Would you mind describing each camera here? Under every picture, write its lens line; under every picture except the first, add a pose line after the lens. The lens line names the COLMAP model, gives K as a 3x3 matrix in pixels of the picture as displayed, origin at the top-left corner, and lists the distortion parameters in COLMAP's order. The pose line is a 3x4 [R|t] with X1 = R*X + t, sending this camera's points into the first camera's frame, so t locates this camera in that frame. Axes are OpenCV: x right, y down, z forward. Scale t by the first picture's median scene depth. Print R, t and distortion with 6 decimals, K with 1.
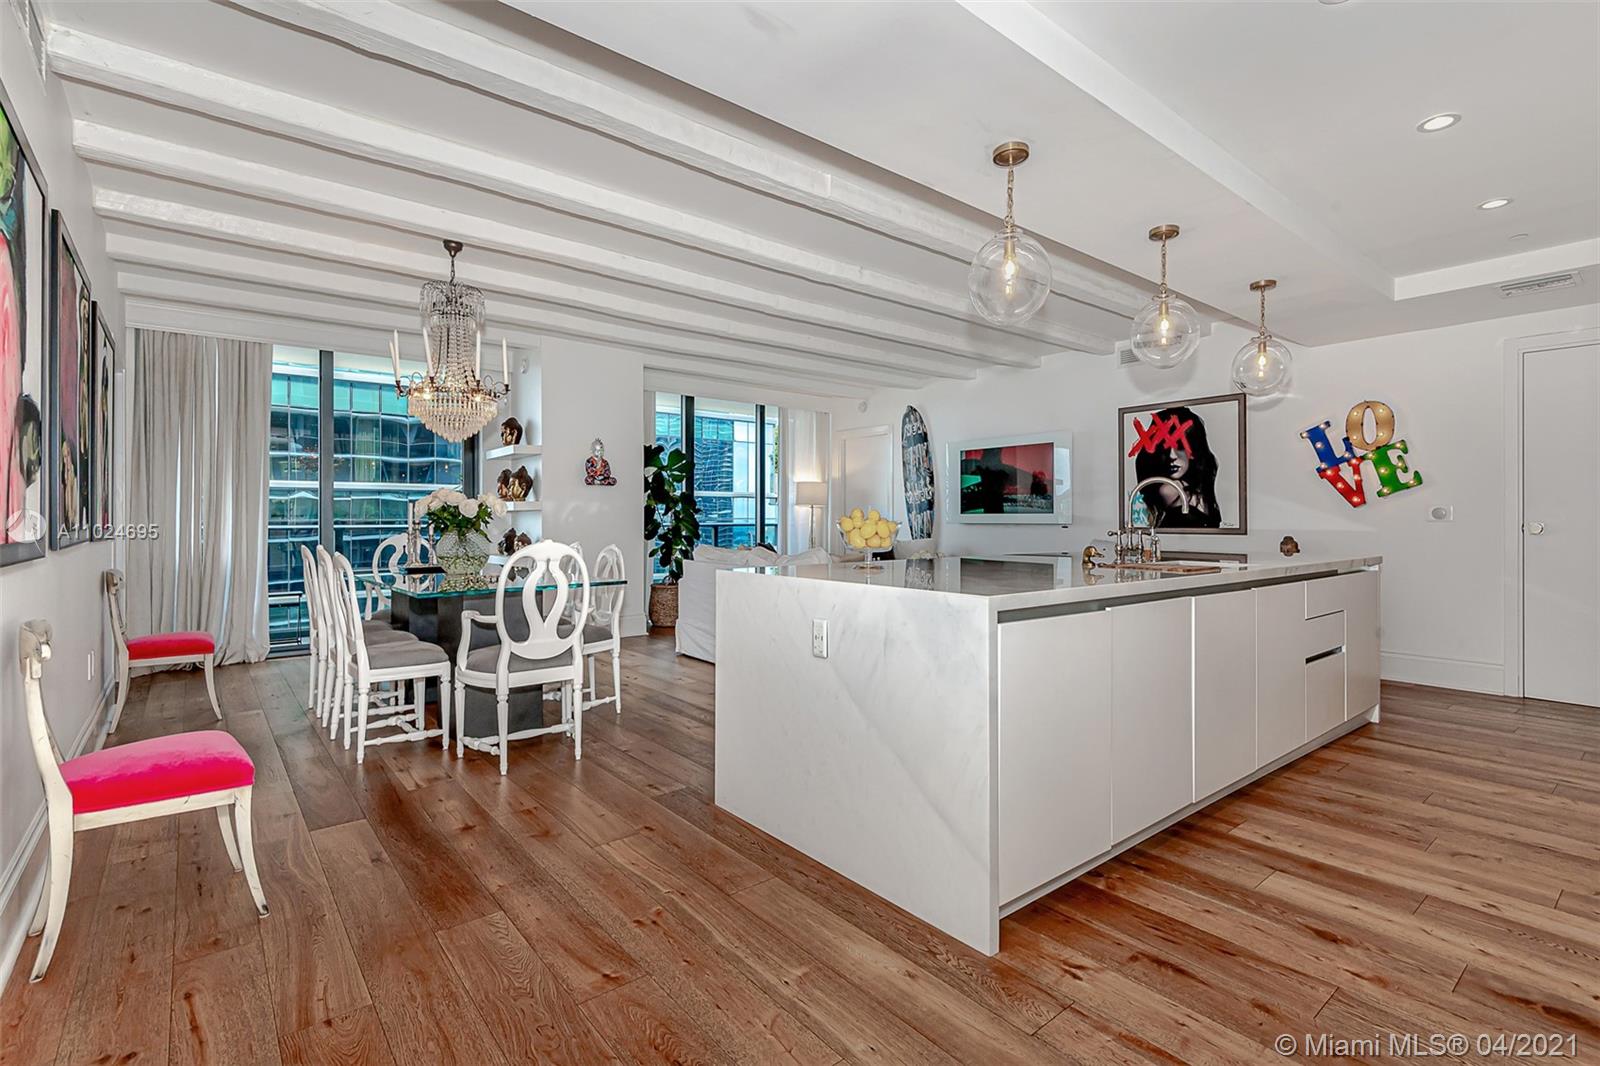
lens RADIAL K [[812.3, 0, 789.4], [0, 812.3, 527.7], [0, 0, 1]] dist [0.016128, -0.002091]
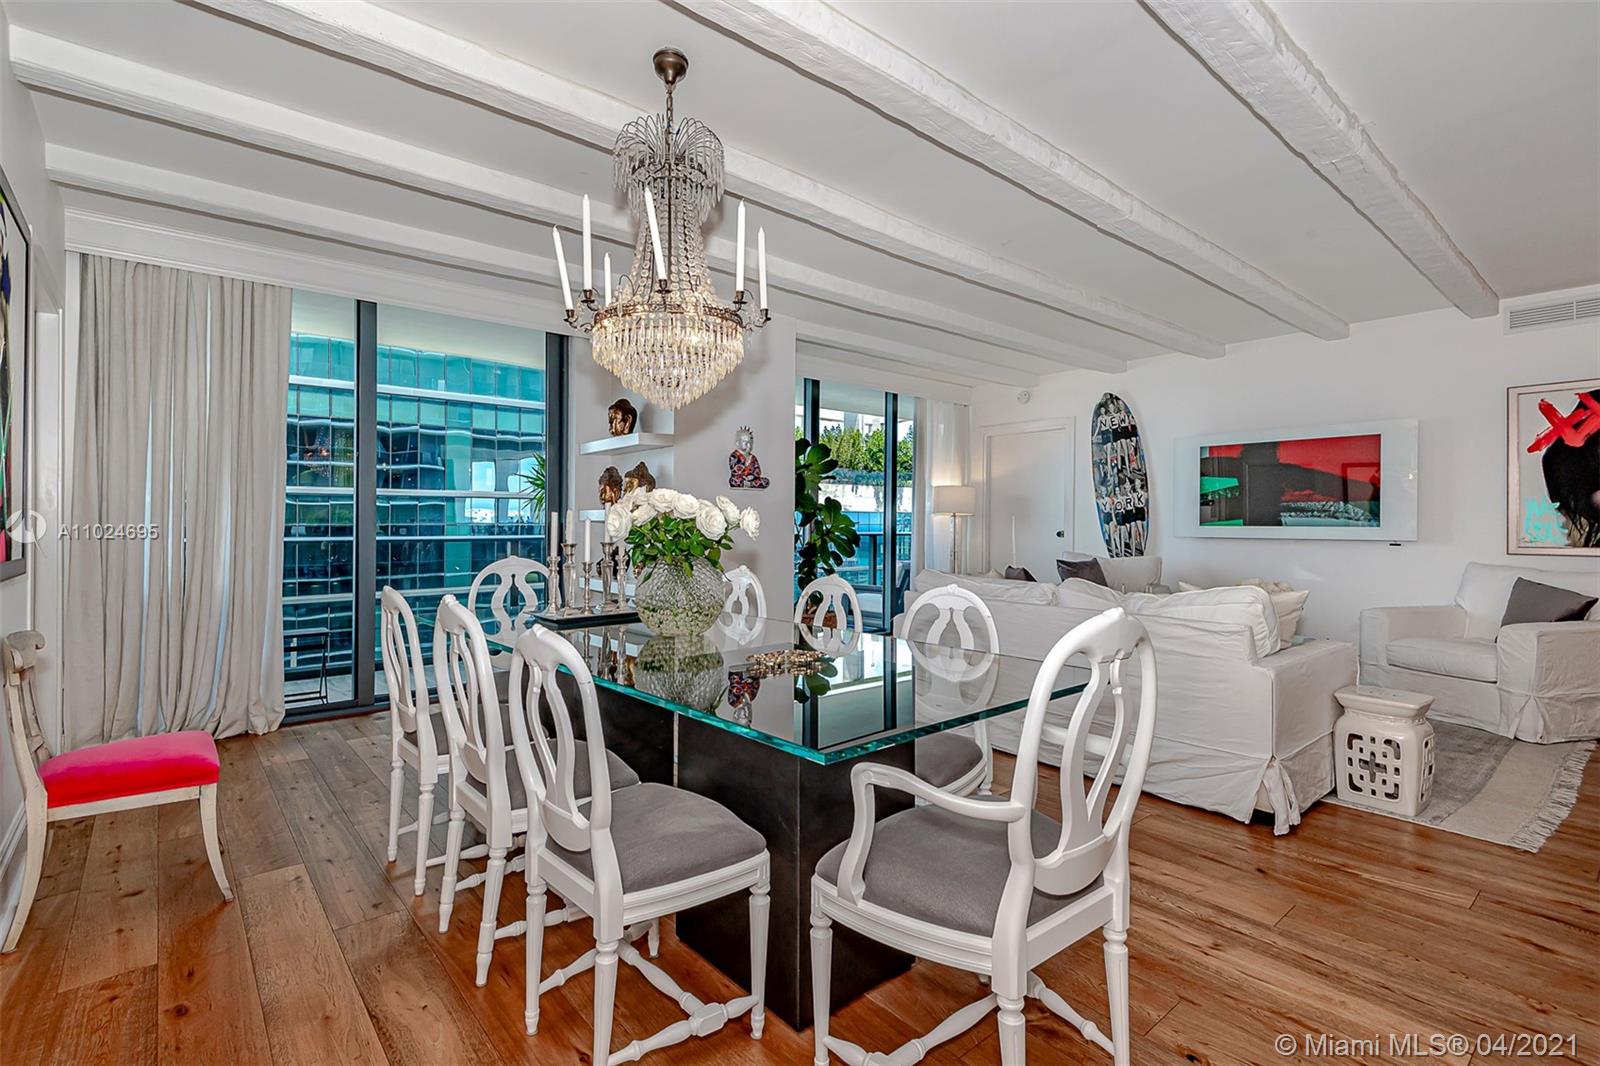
lens RADIAL K [[704.2, 0, 787.2], [0, 704.2, 522.6], [0, 0, 1]] dist [0.013071, -0.000081]
pose [[0.995358, 0.001630, 0.096233, -0.260583], [-0.000824, 0.999964, -0.008408, -0.013920], [-0.096243, 0.008289, 0.995323, 0.342745]]
